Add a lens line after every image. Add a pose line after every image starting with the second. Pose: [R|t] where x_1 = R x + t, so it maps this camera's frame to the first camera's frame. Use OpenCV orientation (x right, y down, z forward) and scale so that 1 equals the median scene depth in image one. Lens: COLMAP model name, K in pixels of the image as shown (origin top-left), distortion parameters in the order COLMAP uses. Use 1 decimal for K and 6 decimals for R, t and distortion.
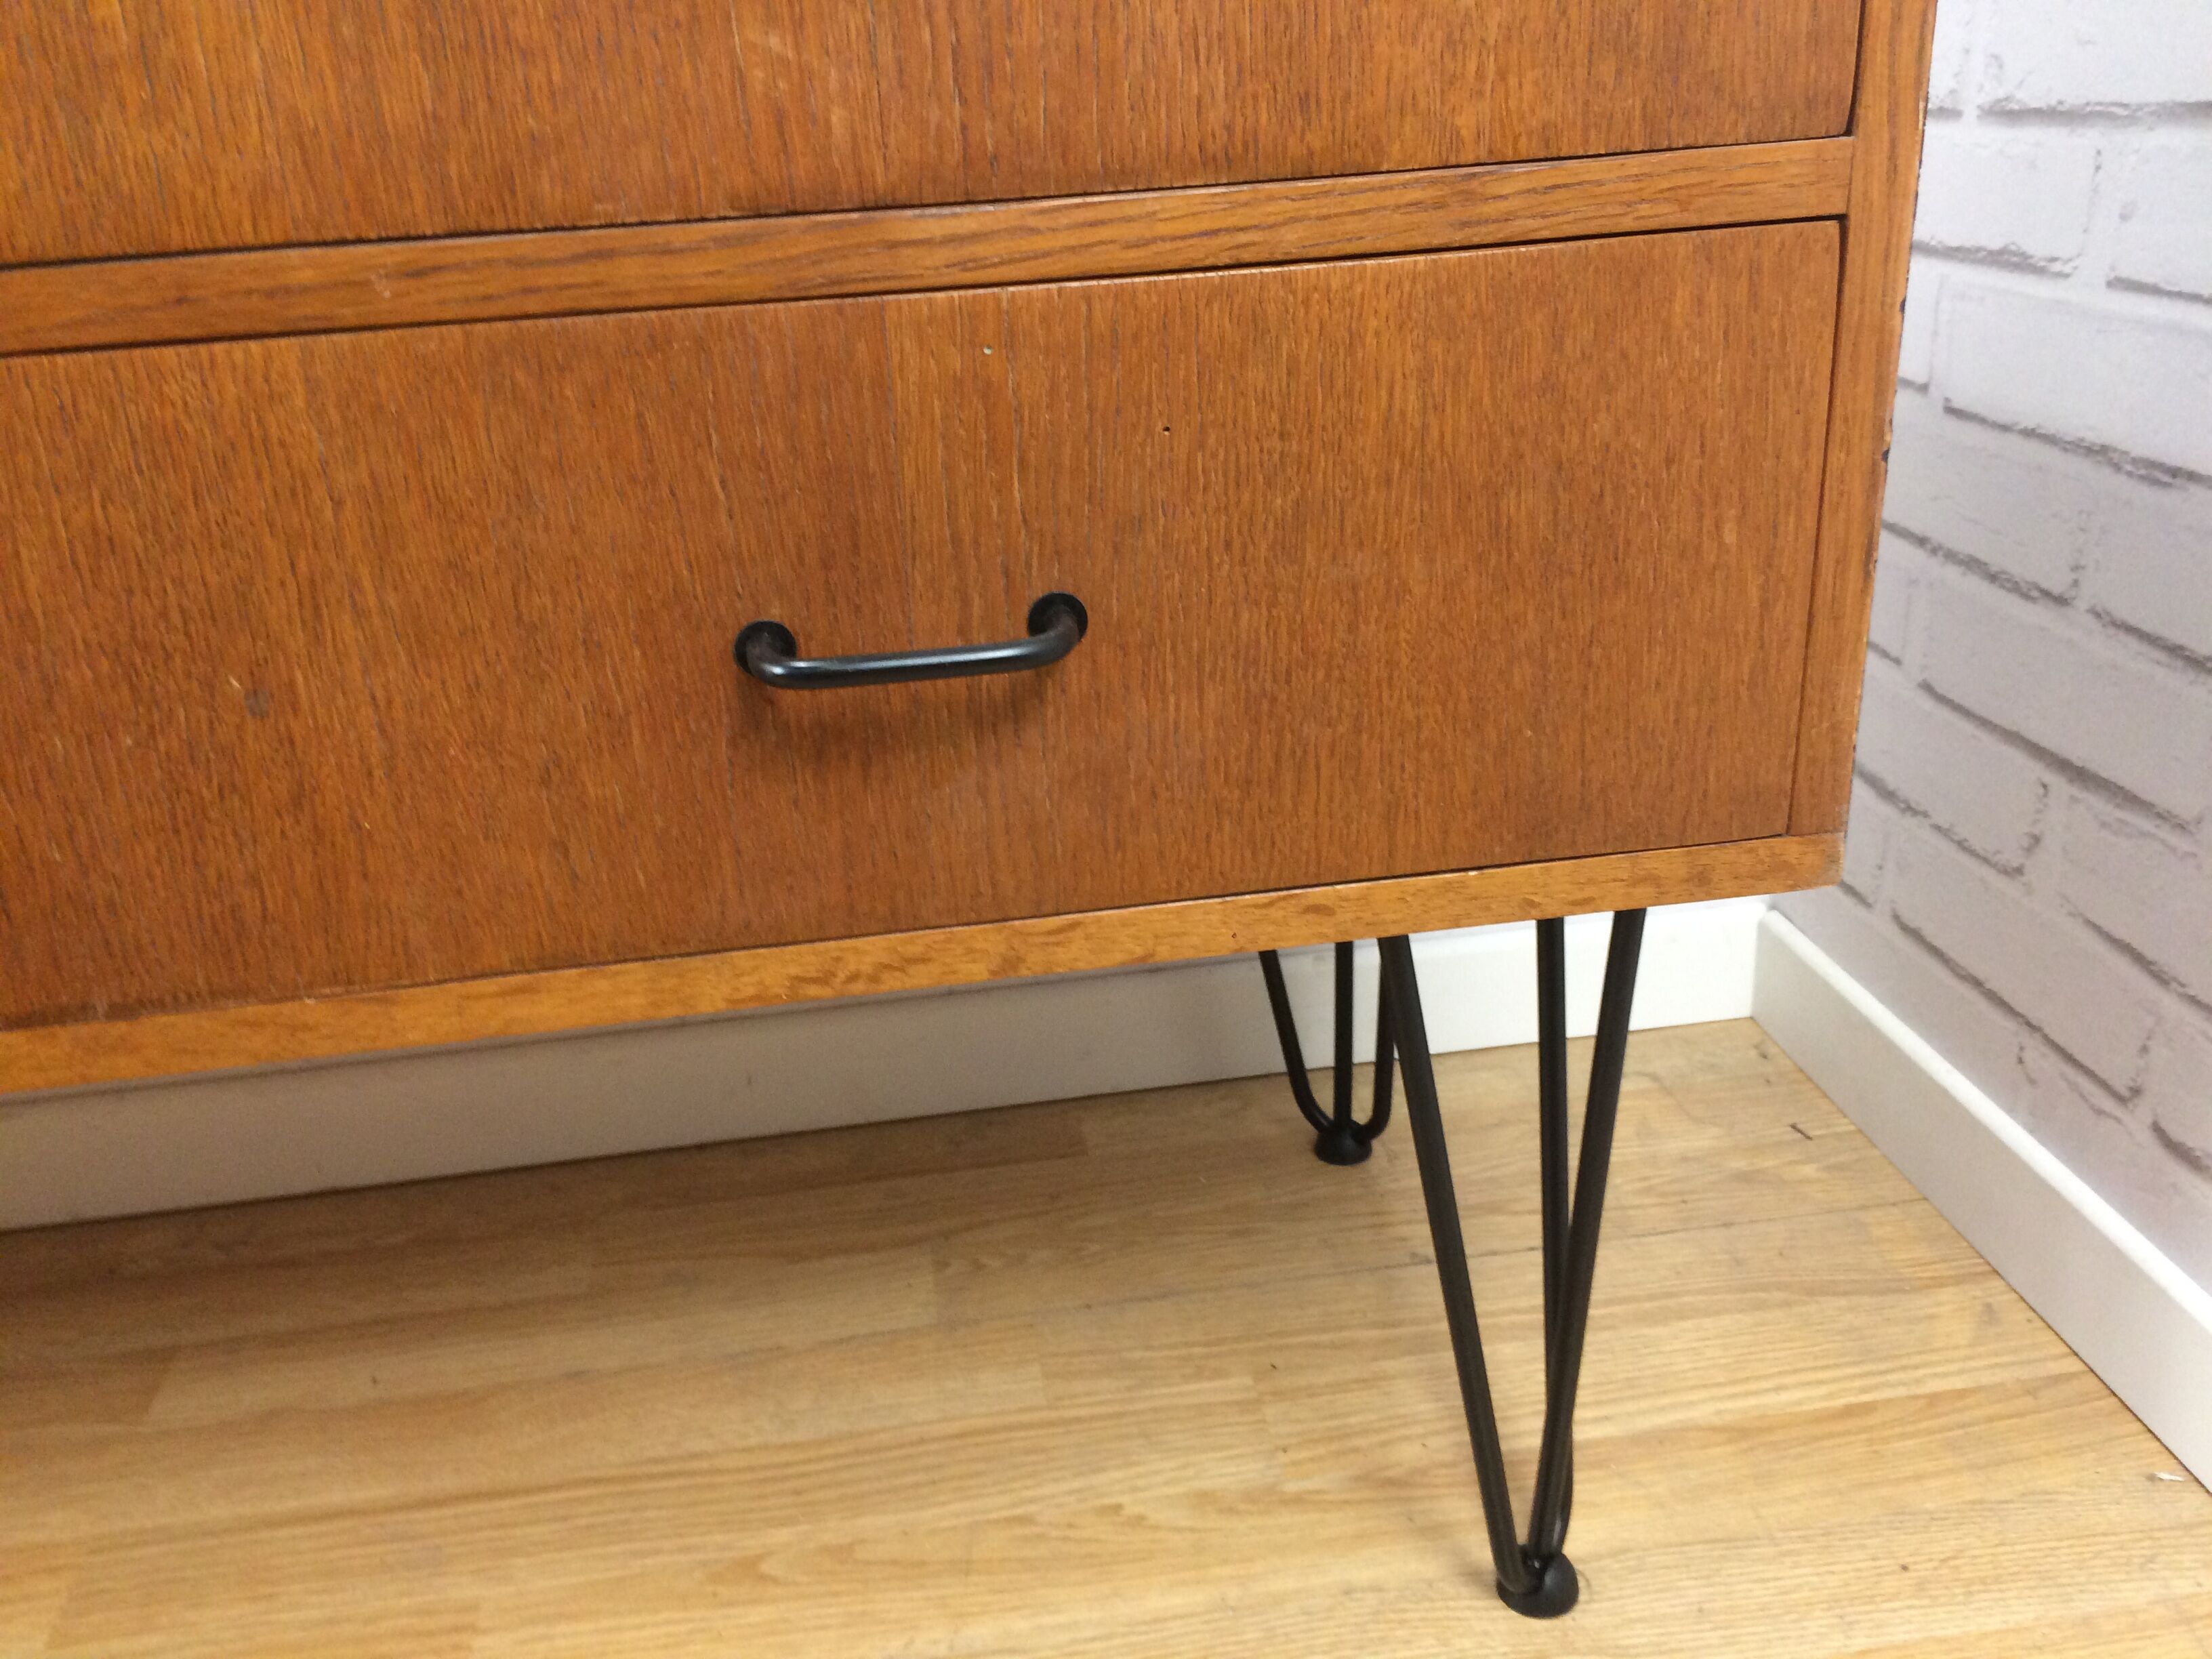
lens RADIAL K [[1919.9, 0, 1106.0], [0, 1919.9, 829.5], [0, 0, 1]] dist [0.075173, -0.135339]
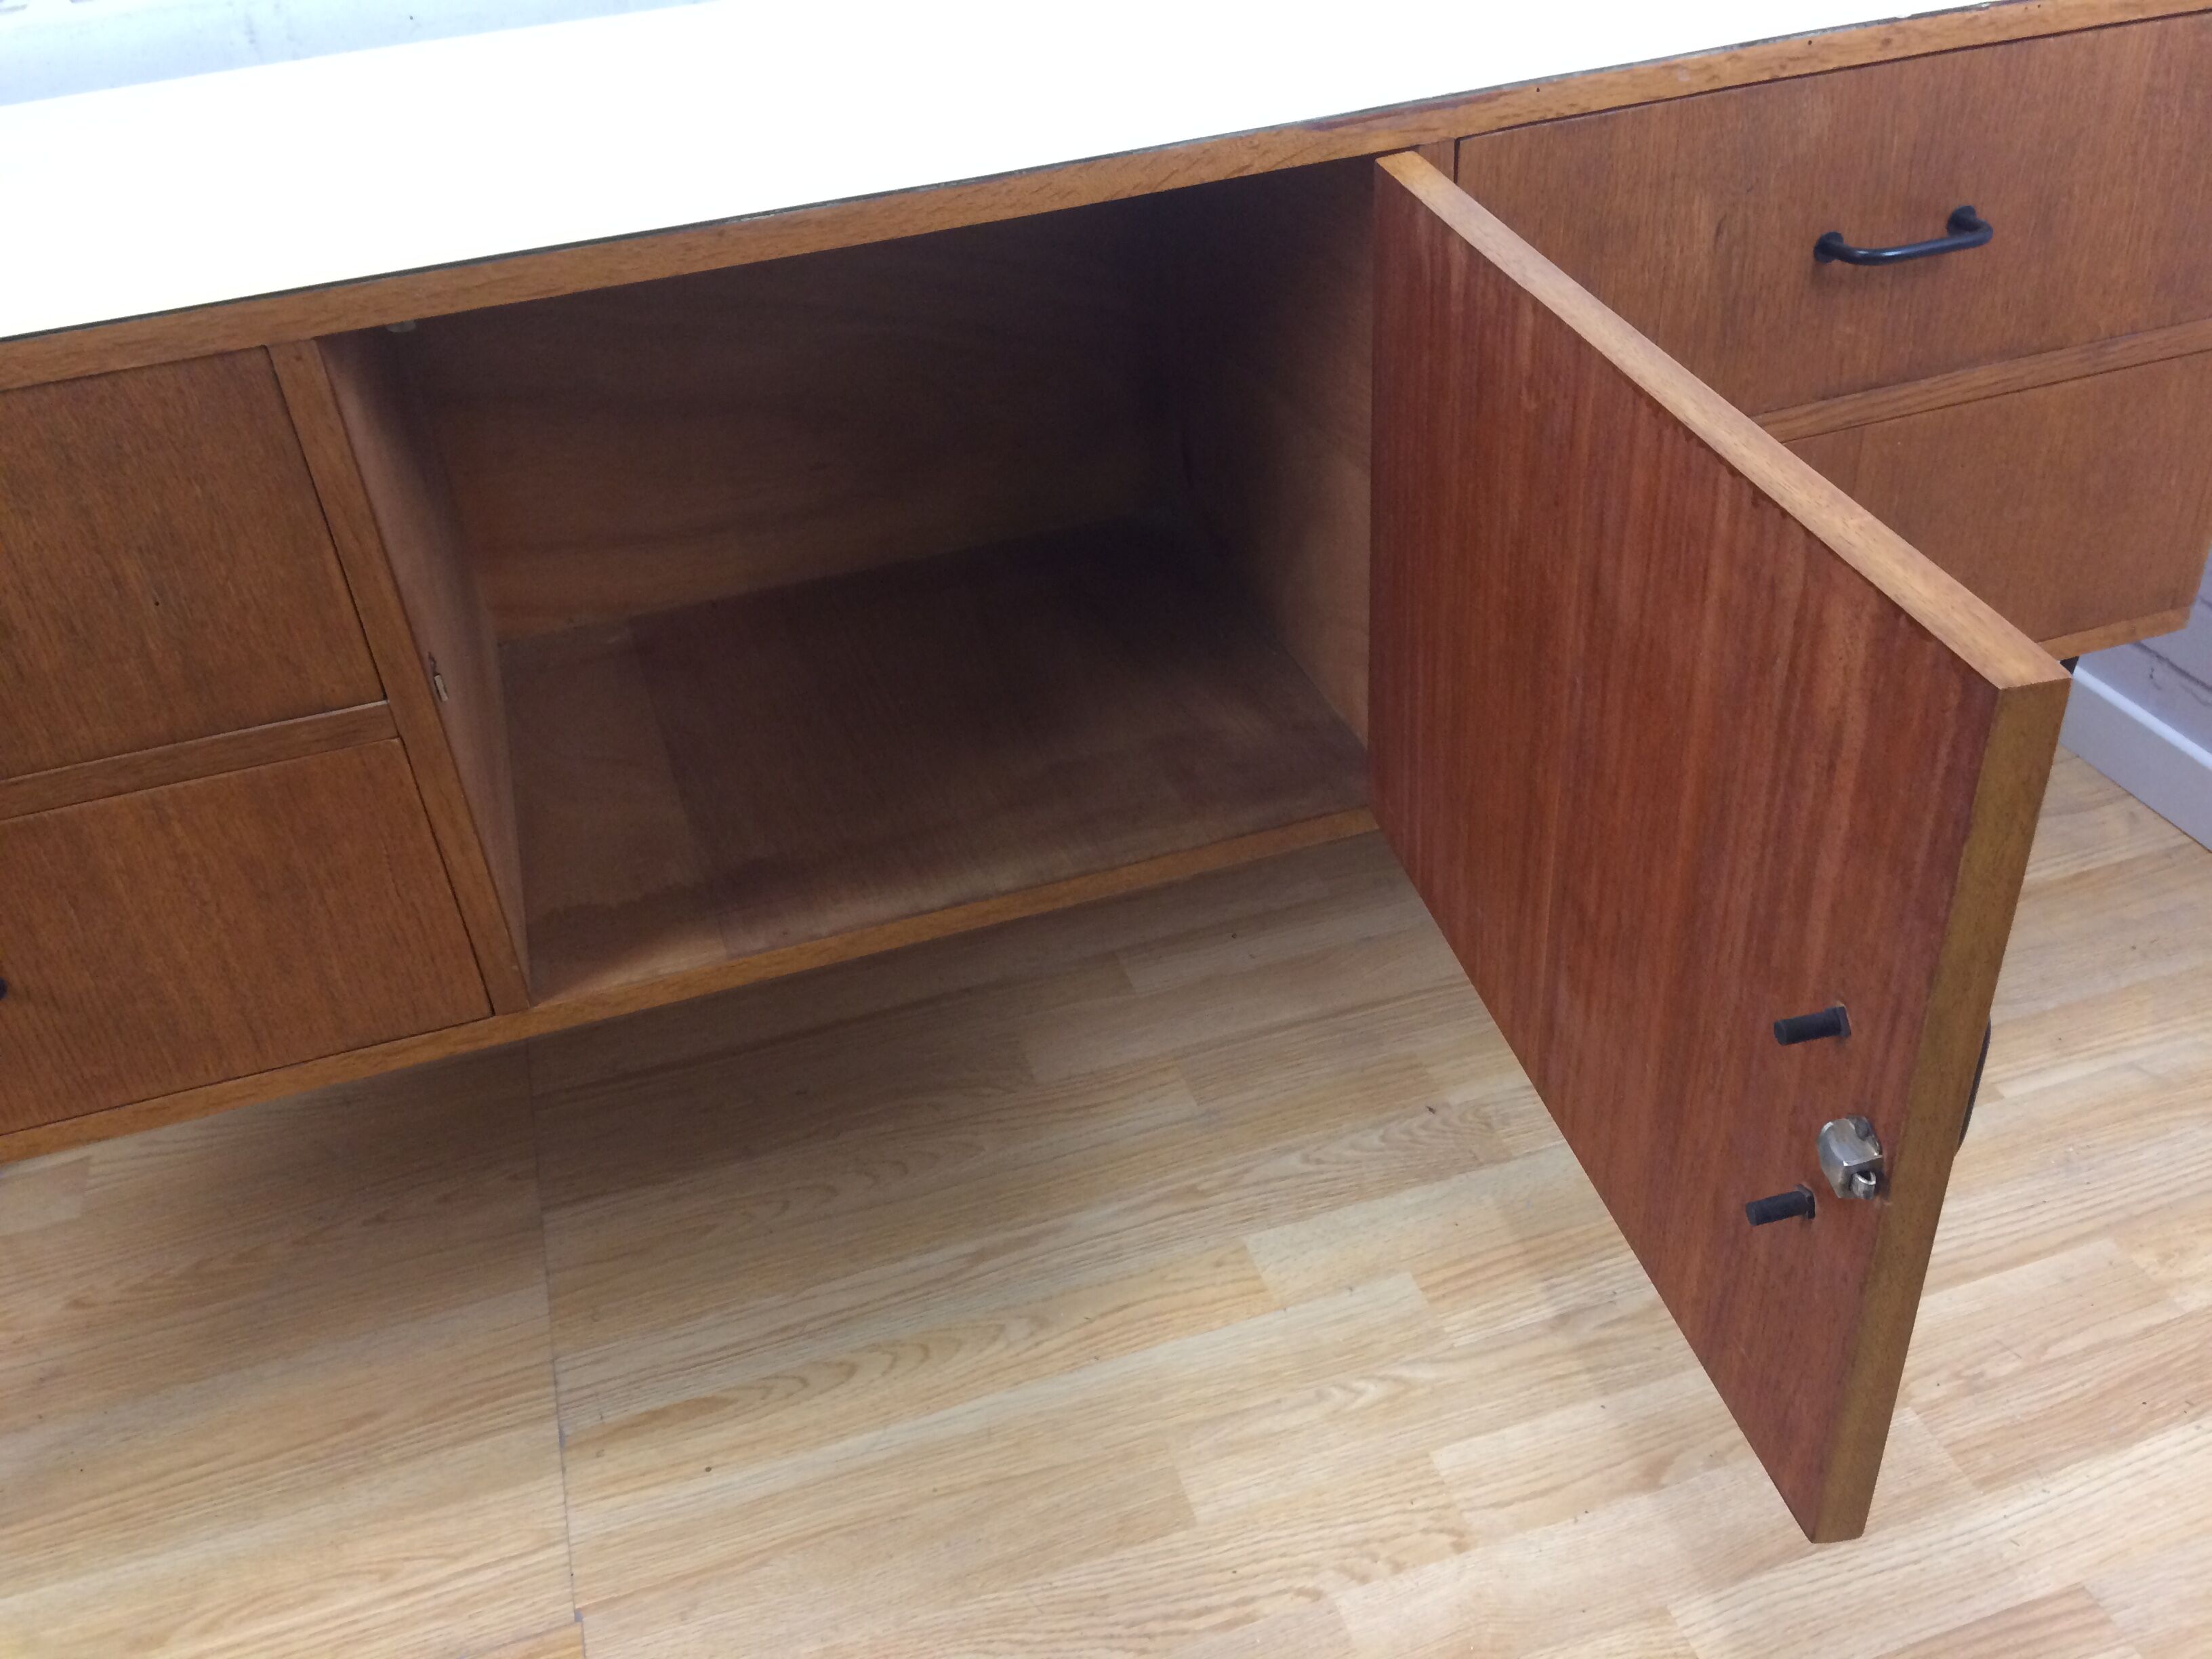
lens RADIAL K [[1919.9, 0, 1106.0], [0, 1919.9, 829.5], [0, 0, 1]] dist [0.075173, -0.135339]
pose [[0.986989, -0.107431, 0.119629, -0.757560], [0.080240, 0.973853, 0.212536, -0.214962], [-0.139334, -0.200172, 0.969803, -0.668161]]
